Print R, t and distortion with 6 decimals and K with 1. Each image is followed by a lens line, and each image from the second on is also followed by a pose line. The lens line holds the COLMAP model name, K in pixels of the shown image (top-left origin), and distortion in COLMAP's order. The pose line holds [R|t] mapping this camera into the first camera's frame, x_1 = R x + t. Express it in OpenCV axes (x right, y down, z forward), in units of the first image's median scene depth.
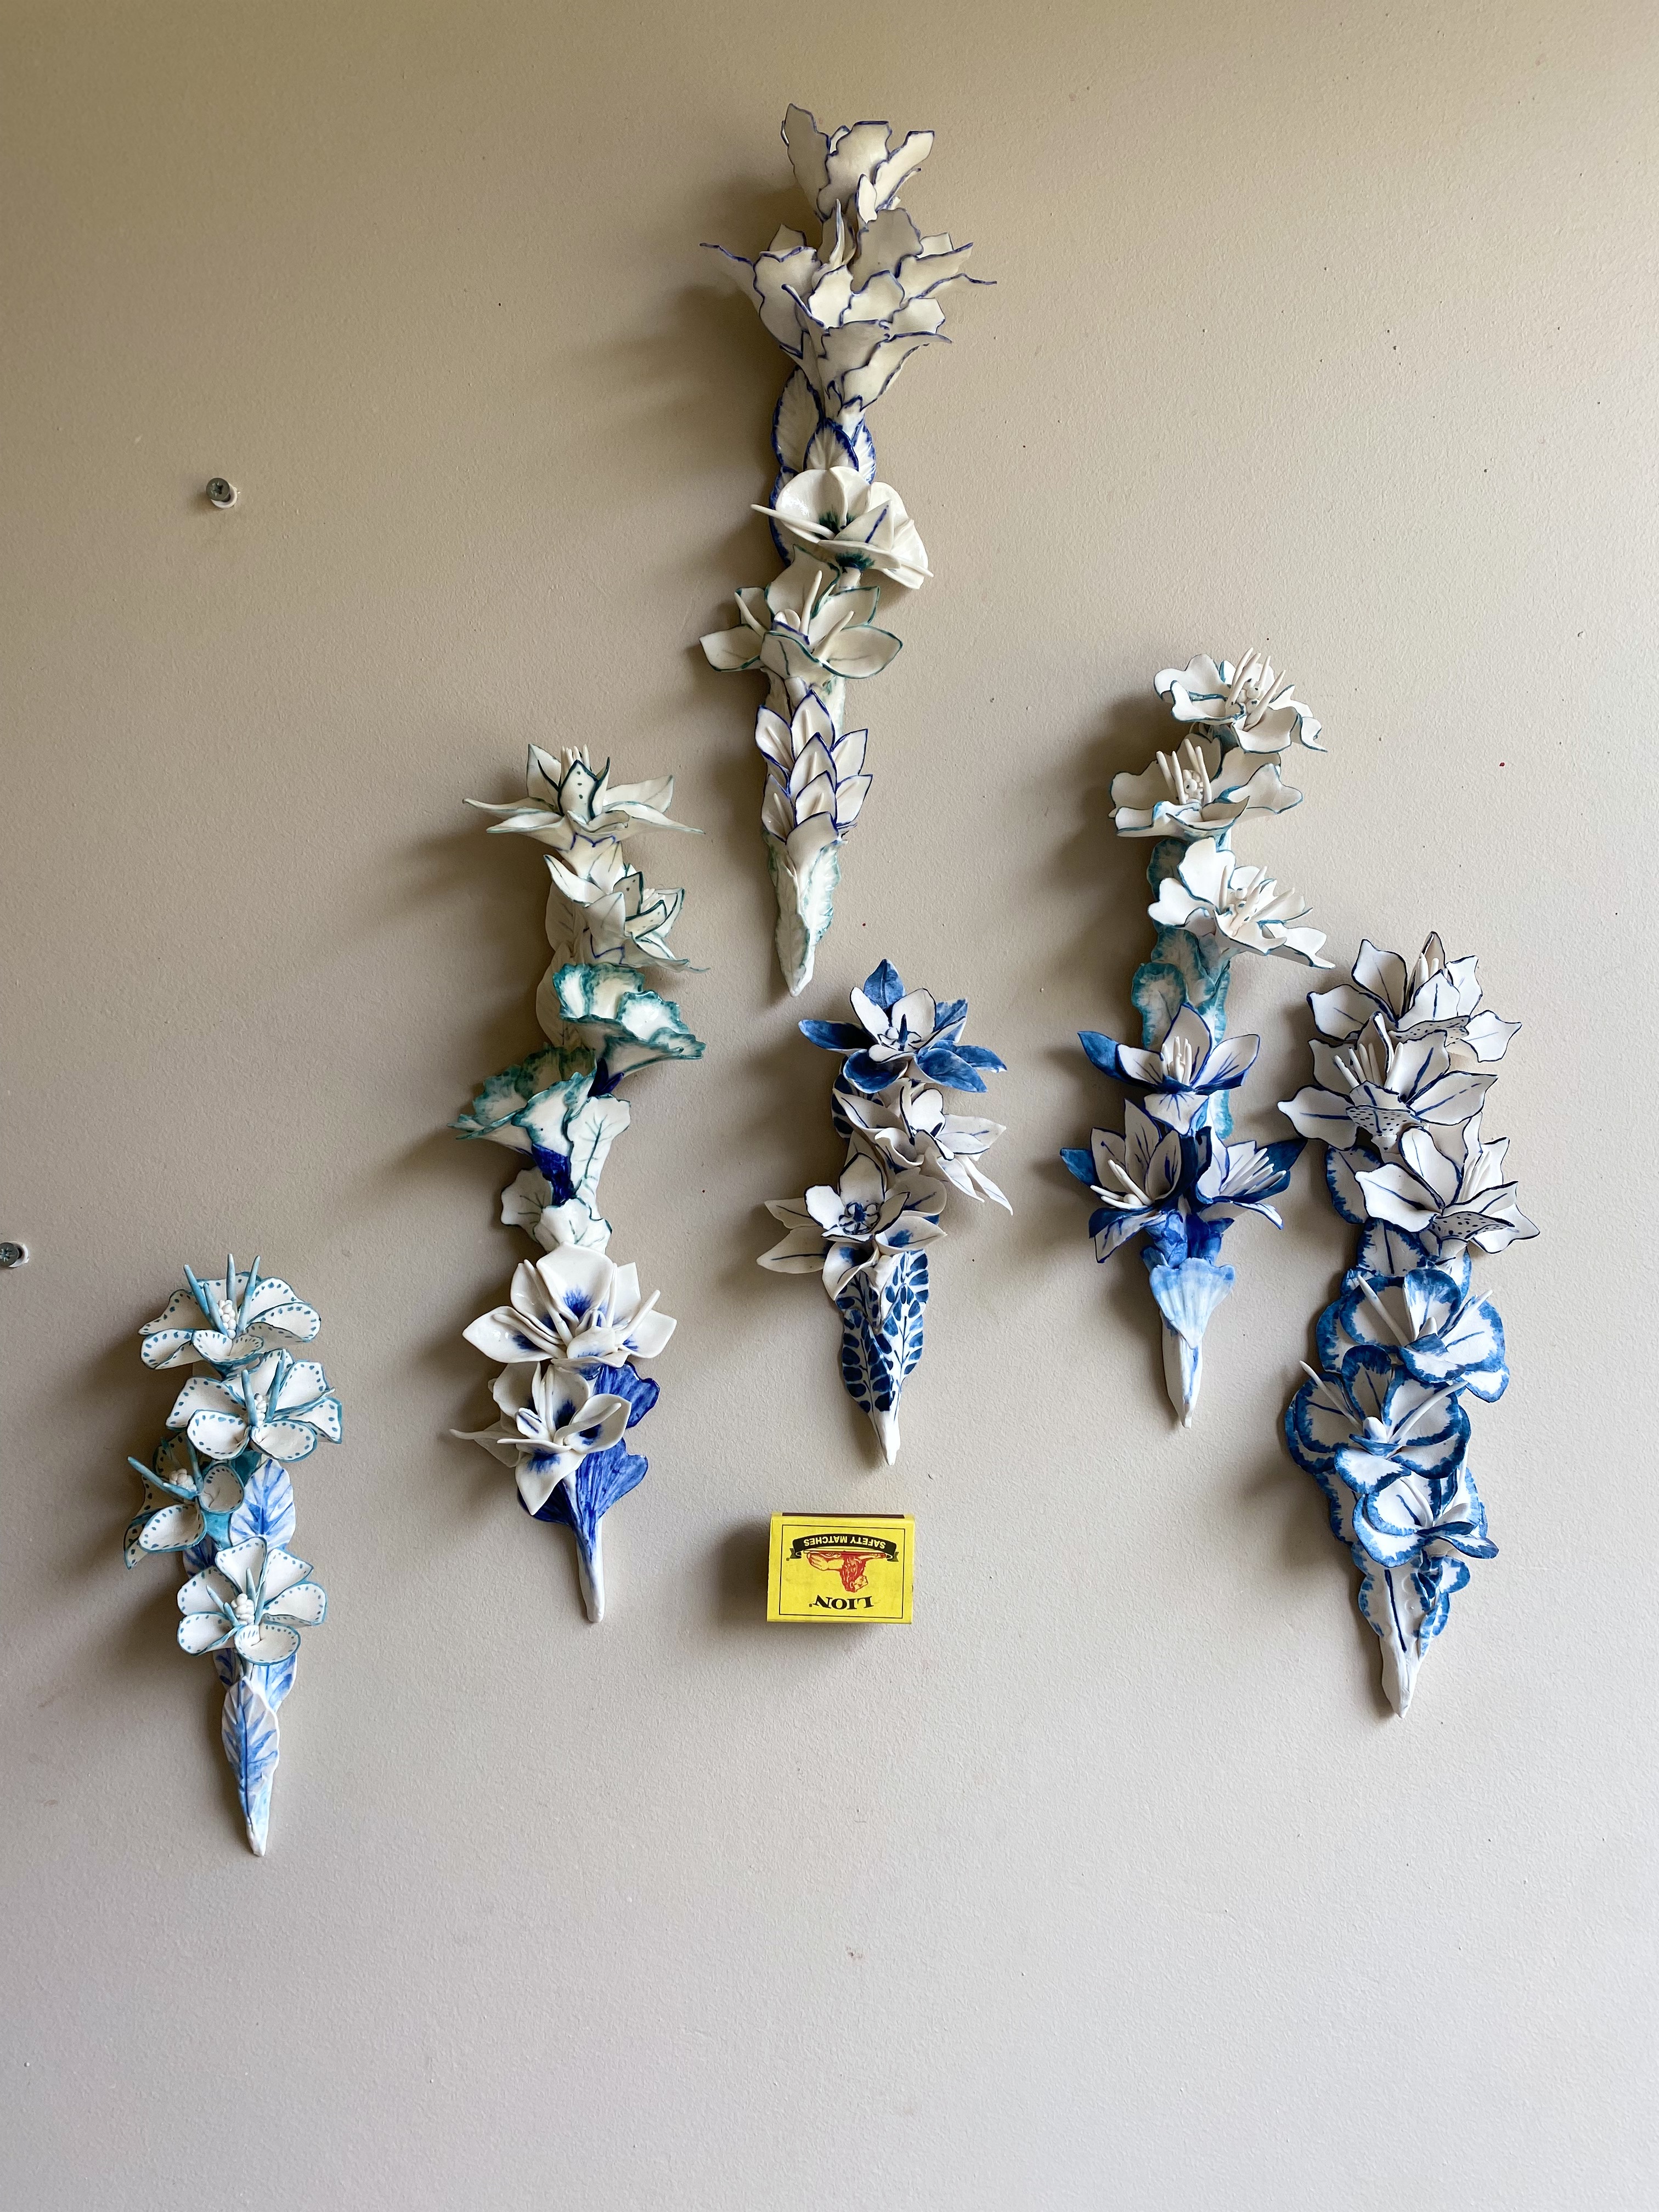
lens RADIAL K [[1643.1, 0, 826.8], [0, 1643.1, 1083.5], [0, 0, 1]] dist [0.030567, -0.038200]
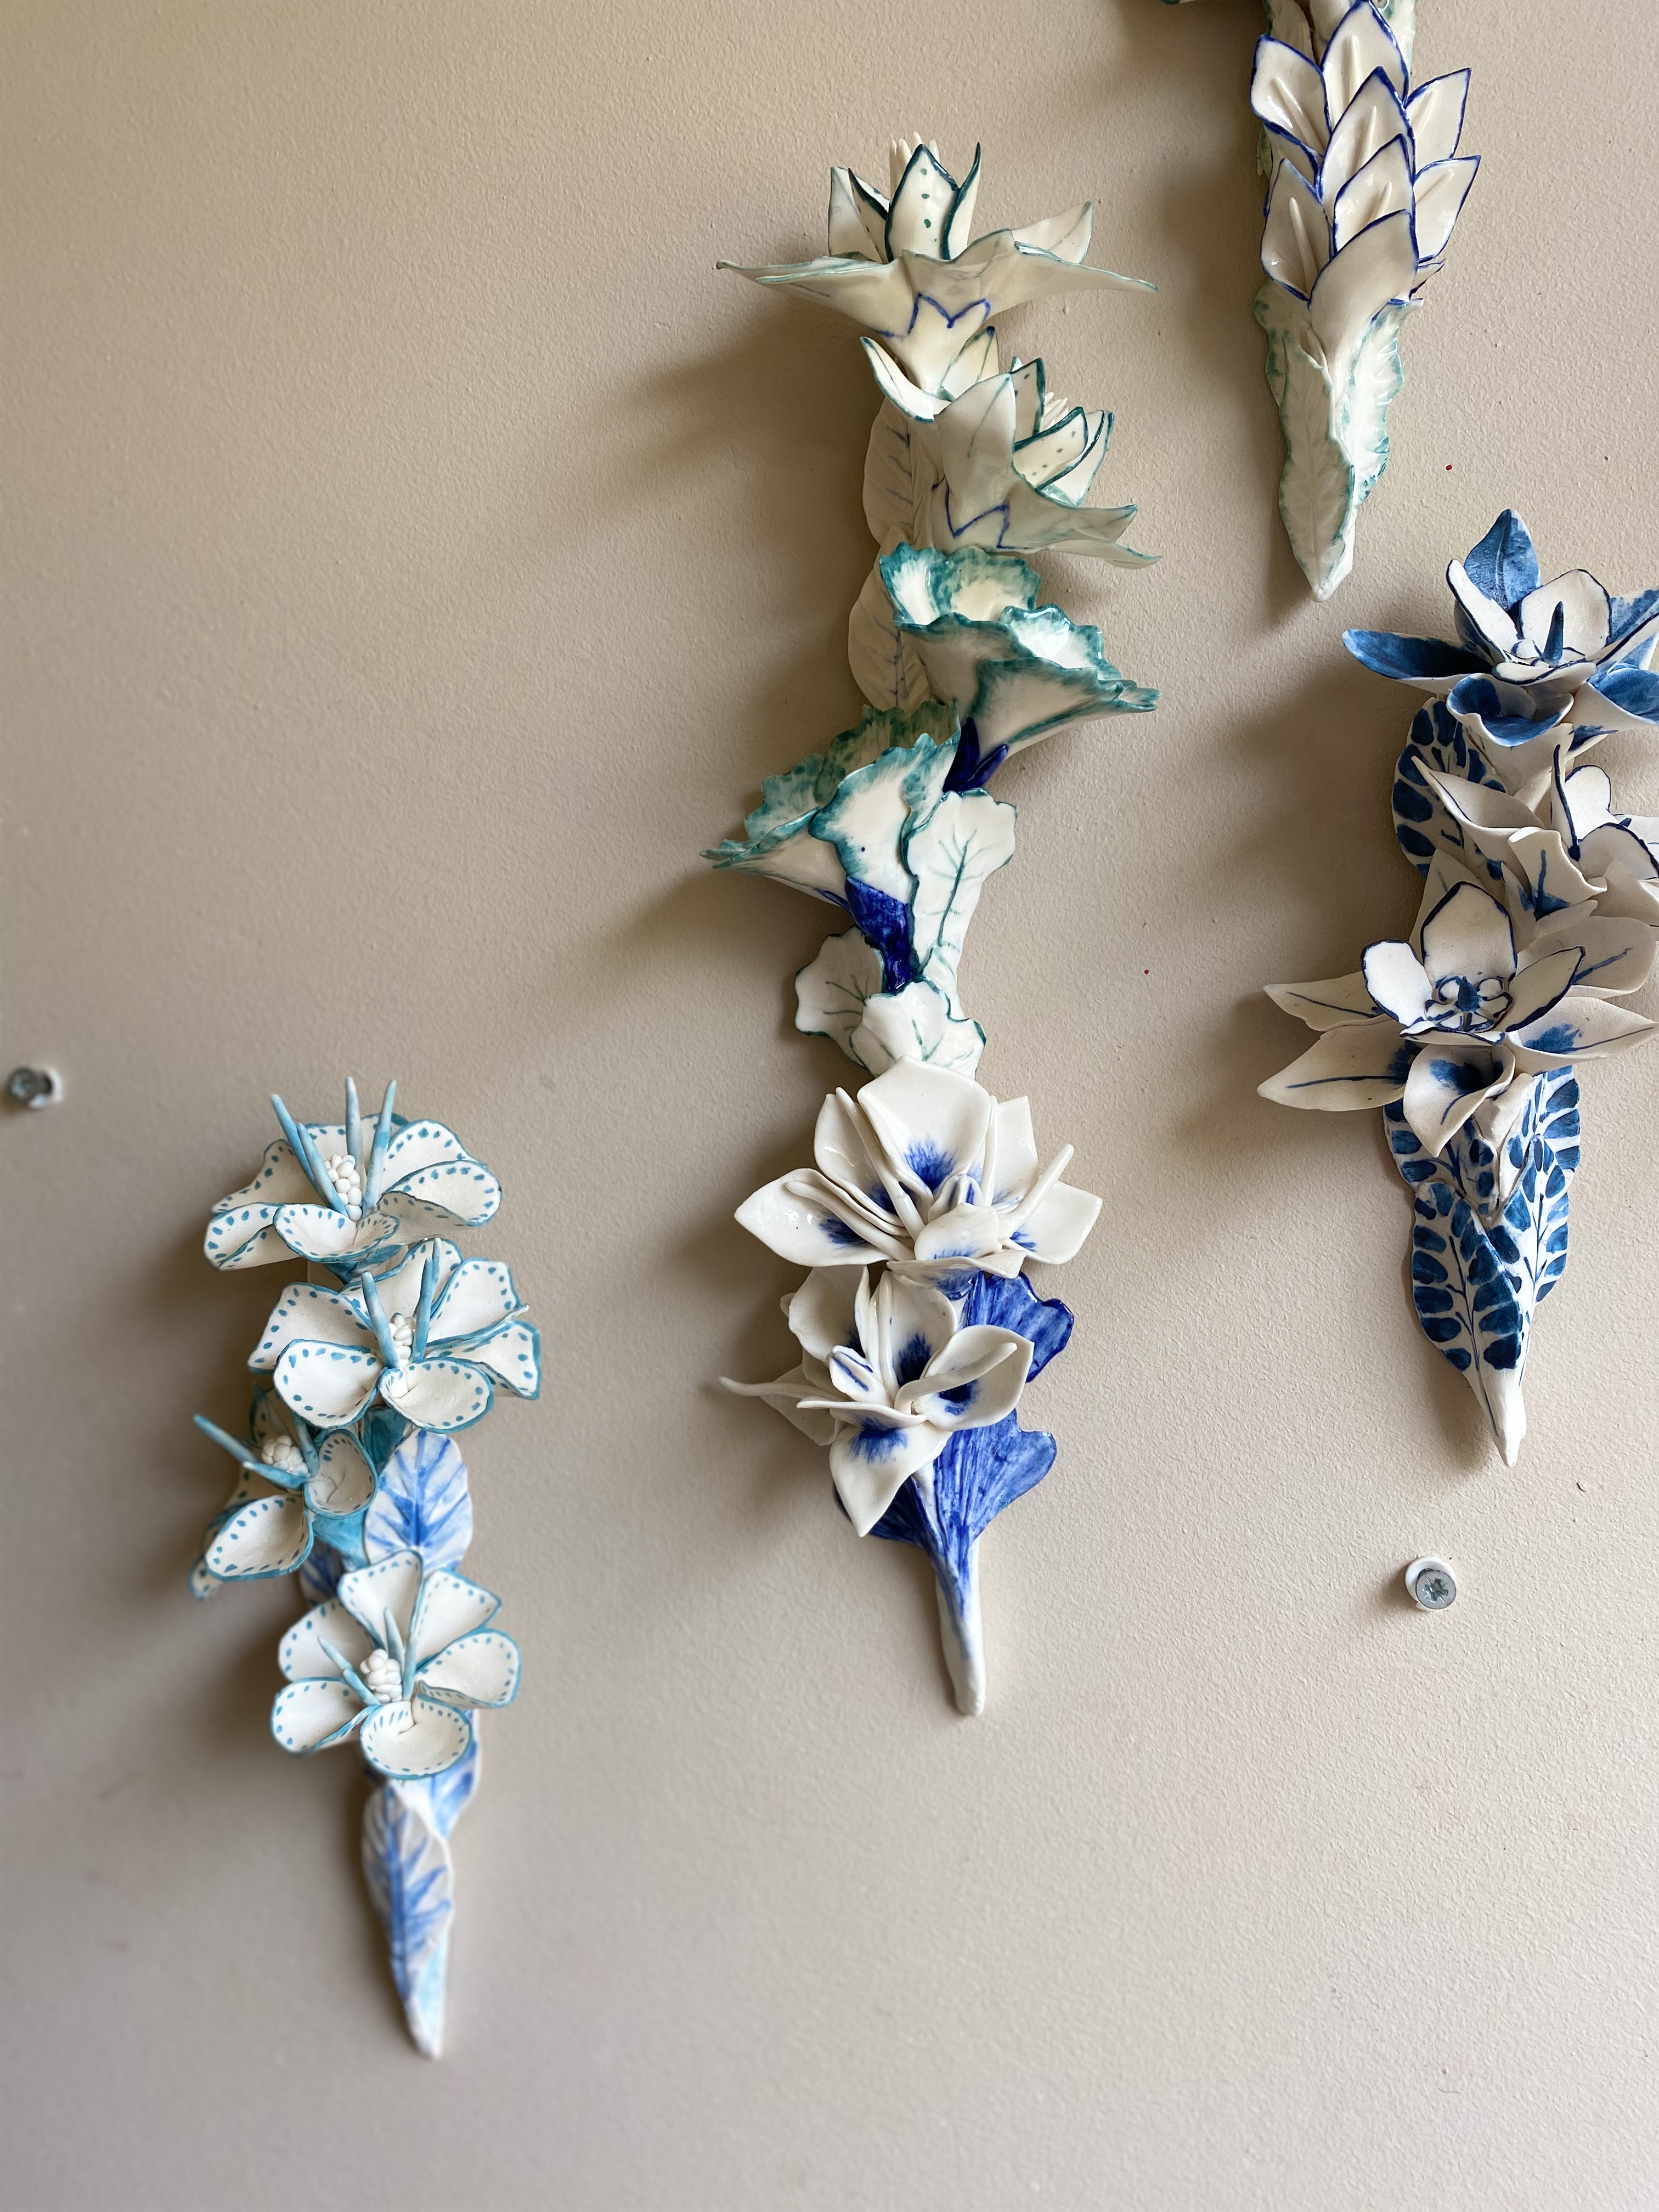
lens RADIAL K [[1643.1, 0, 854.2], [0, 1643.1, 1074.7], [0, 0, 1]] dist [0.030567, -0.038200]
pose [[0.986043, -0.008138, -0.166292, -0.082996], [0.015864, 0.998853, 0.045188, 0.076517], [0.165733, -0.047195, 0.985041, 0.438628]]
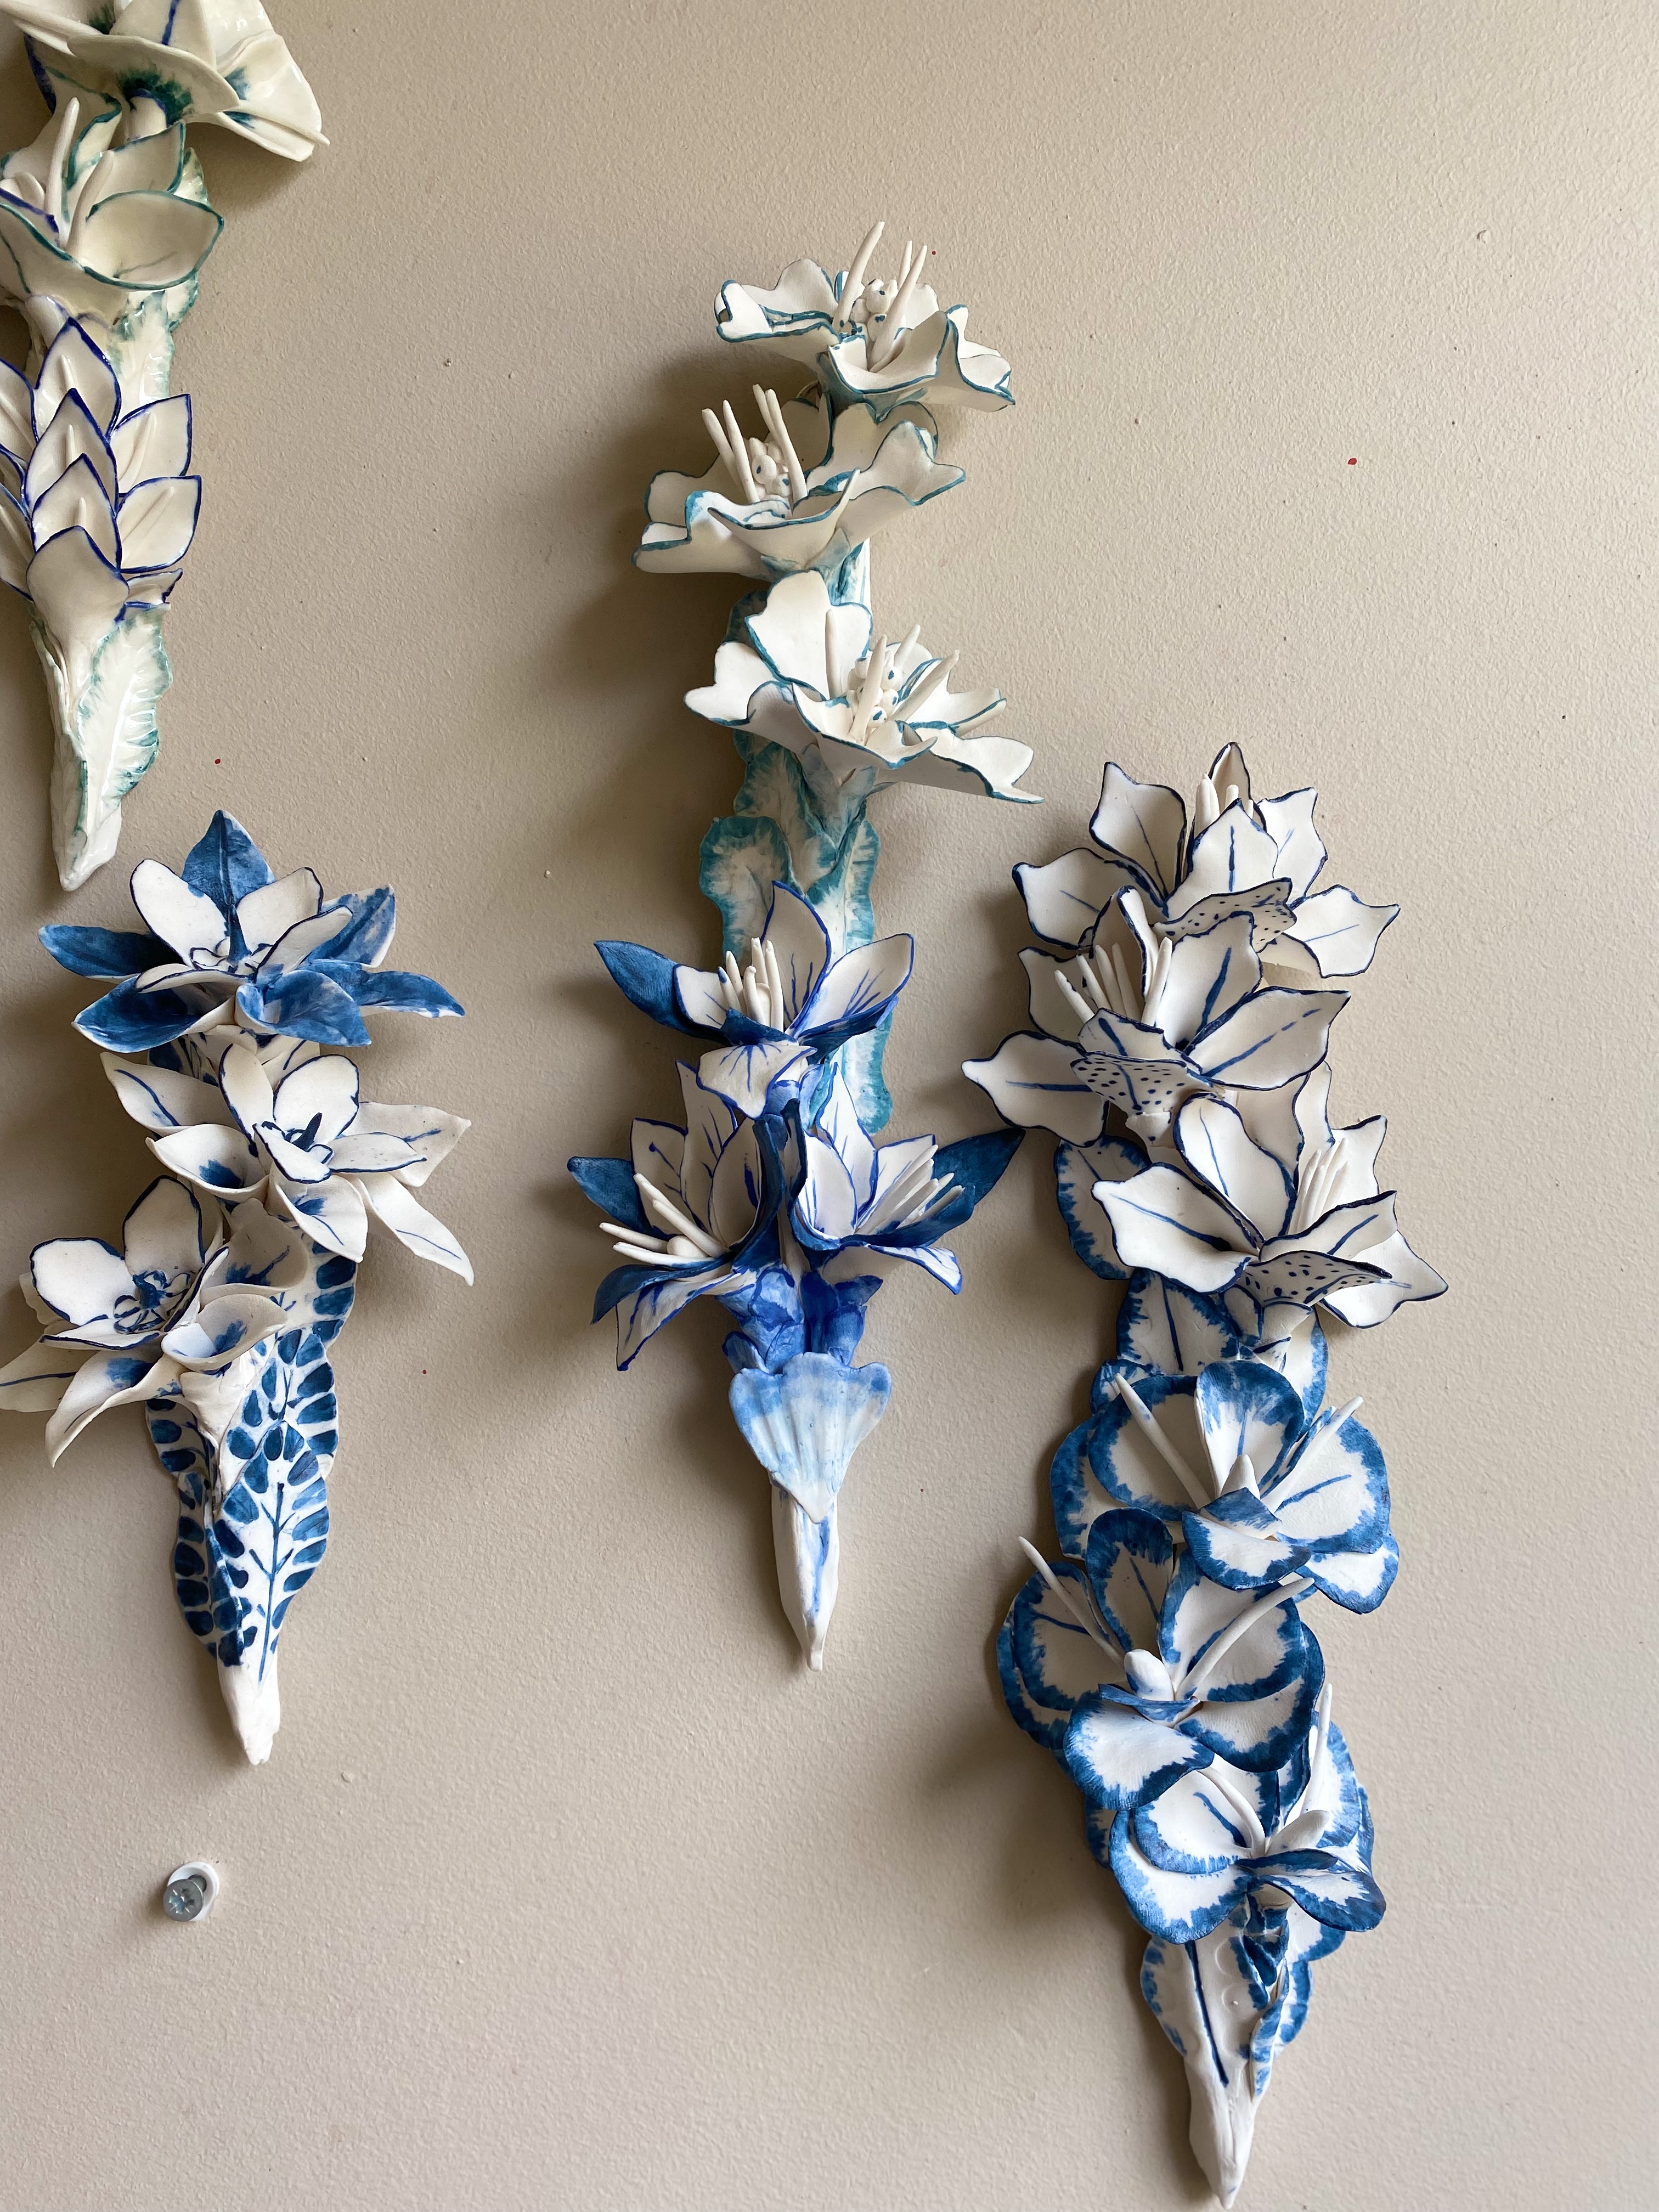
lens RADIAL K [[1643.1, 0, 830.7], [0, 1643.1, 1092.0], [0, 0, 1]] dist [0.030567, -0.038200]
pose [[0.999525, -0.026595, 0.015560, 0.224169], [0.027110, 0.999058, -0.033871, 0.039252], [-0.014645, 0.034276, 0.999305, 0.461185]]
